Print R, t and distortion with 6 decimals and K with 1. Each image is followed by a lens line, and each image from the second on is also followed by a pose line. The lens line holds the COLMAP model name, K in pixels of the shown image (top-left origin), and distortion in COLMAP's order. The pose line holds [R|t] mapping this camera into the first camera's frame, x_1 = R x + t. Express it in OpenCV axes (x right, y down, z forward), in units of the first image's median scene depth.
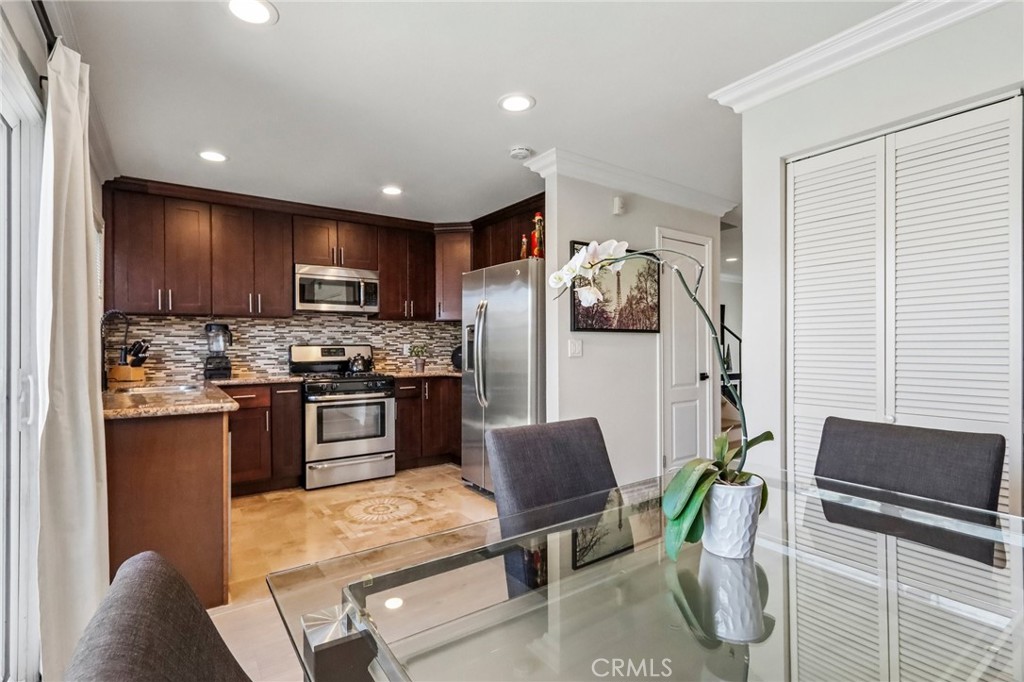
lens RADIAL K [[493.1, 0, 508.8], [0, 493.1, 345.3], [0, 0, 1]] dist [-0.002281, 0.002153]
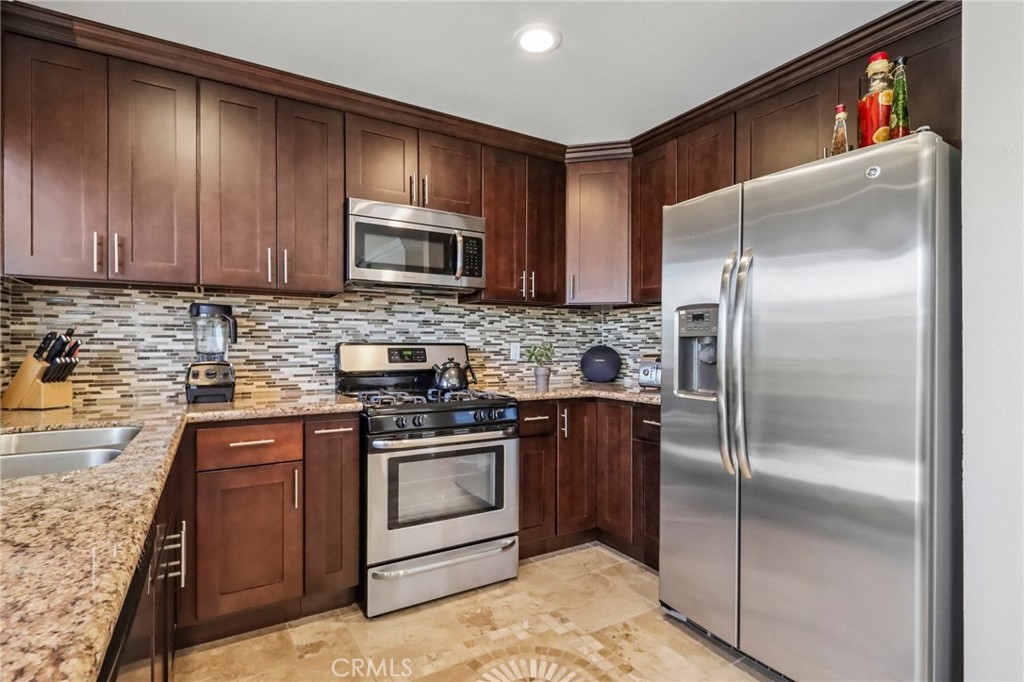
lens RADIAL K [[493.1, 0, 504.9], [0, 493.1, 346.6], [0, 0, 1]] dist [-0.002281, 0.002153]
pose [[0.997127, 0.007928, -0.075336, -0.215835], [-0.007801, 0.999968, 0.001976, 0.001457], [0.075349, -0.001382, 0.997156, 0.462136]]
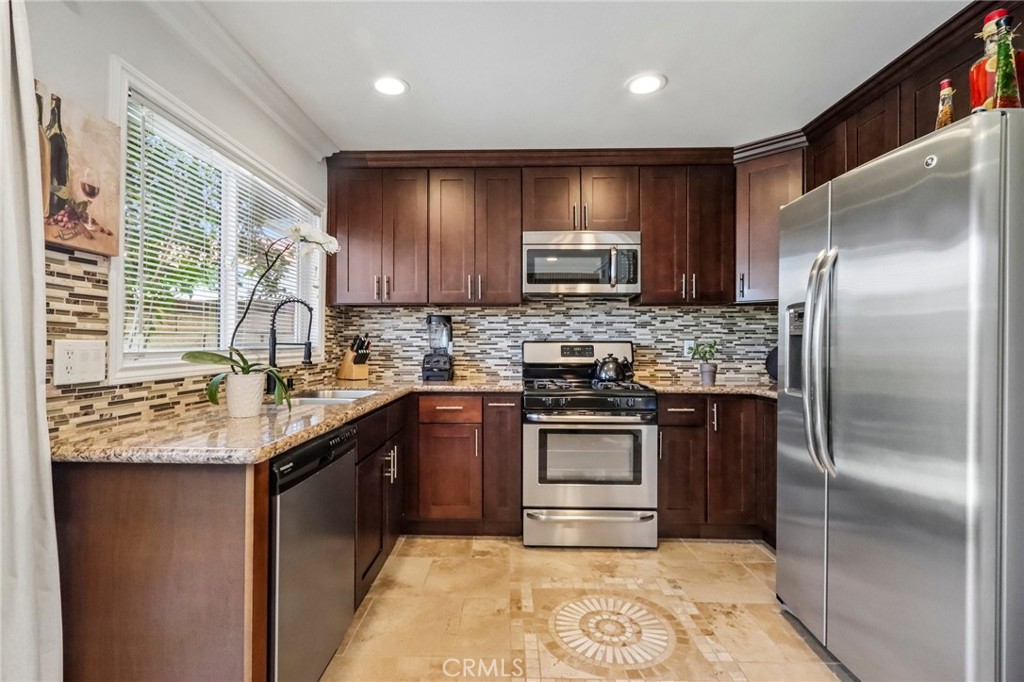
lens RADIAL K [[493.1, 0, 498.5], [0, 493.1, 340.4], [0, 0, 1]] dist [-0.002281, 0.002153]
pose [[0.800808, 0.005413, -0.598897, -0.018124], [-0.007665, 0.999970, -0.001212, -0.000141], [0.598872, 0.005561, 0.800825, 0.390260]]
